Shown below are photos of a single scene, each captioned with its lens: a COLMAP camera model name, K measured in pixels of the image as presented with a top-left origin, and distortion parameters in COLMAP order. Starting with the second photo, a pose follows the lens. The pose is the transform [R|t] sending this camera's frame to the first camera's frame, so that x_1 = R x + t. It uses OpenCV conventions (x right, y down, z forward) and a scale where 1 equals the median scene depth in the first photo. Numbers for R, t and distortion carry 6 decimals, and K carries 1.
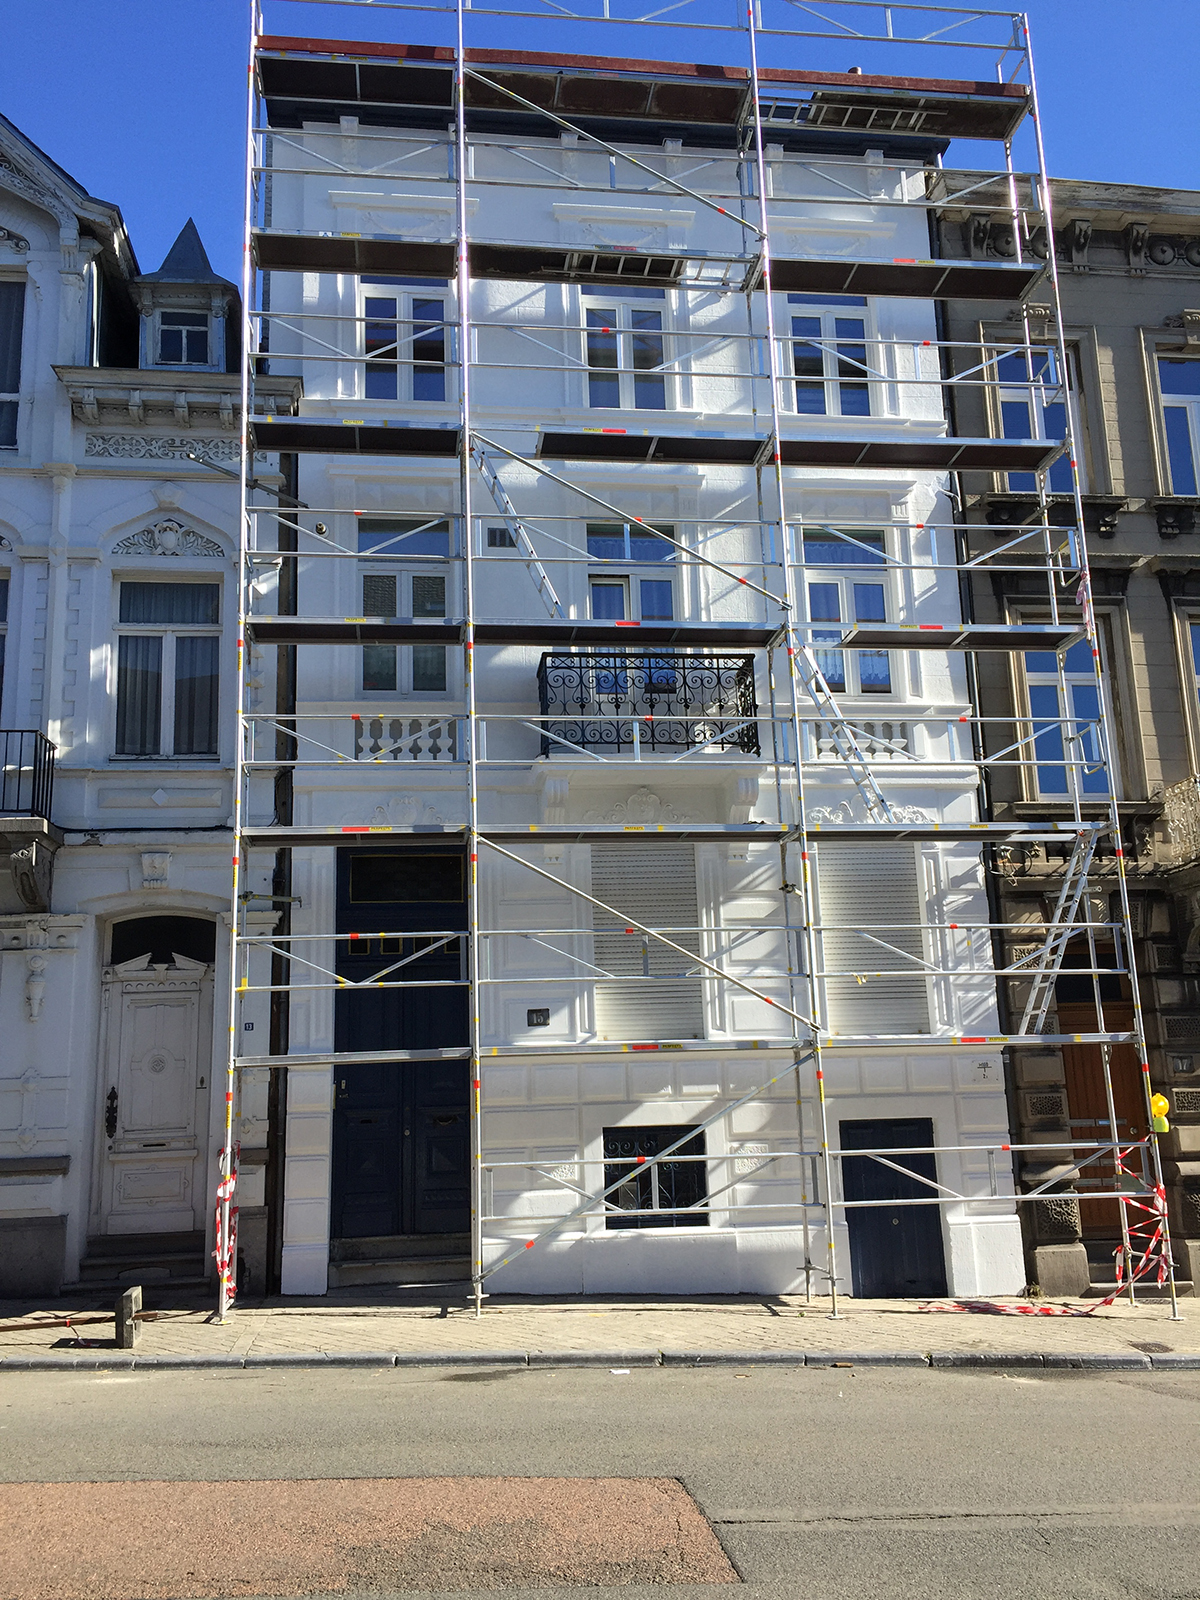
lens RADIAL K [[1354.4, 0, 602.0], [0, 1354.4, 799.3], [0, 0, 1]] dist [0.070264, -0.007080]
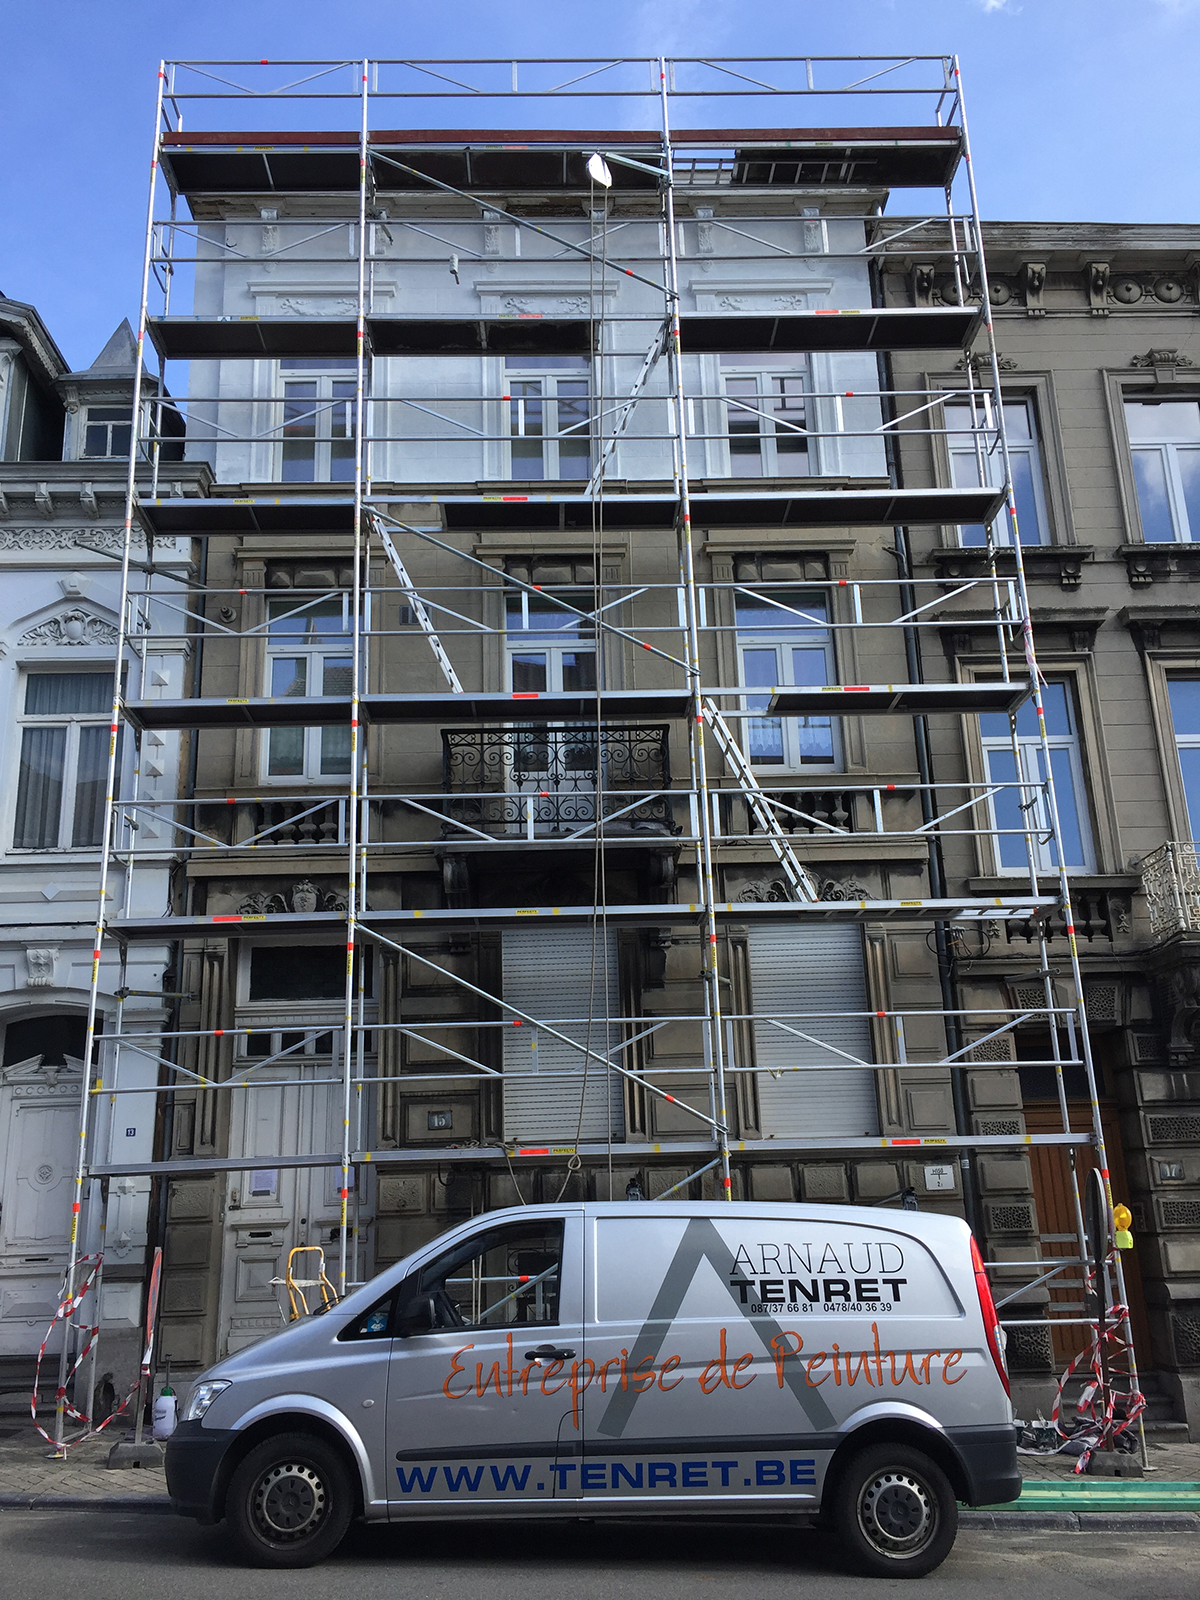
lens RADIAL K [[1354.4, 0, 596.9], [0, 1354.4, 802.8], [0, 0, 1]] dist [0.070264, -0.007080]
pose [[0.994793, -0.028035, -0.097985, 0.144829], [0.021115, 0.997256, -0.070955, 0.012018], [0.099705, 0.068517, 0.992655, 0.064378]]
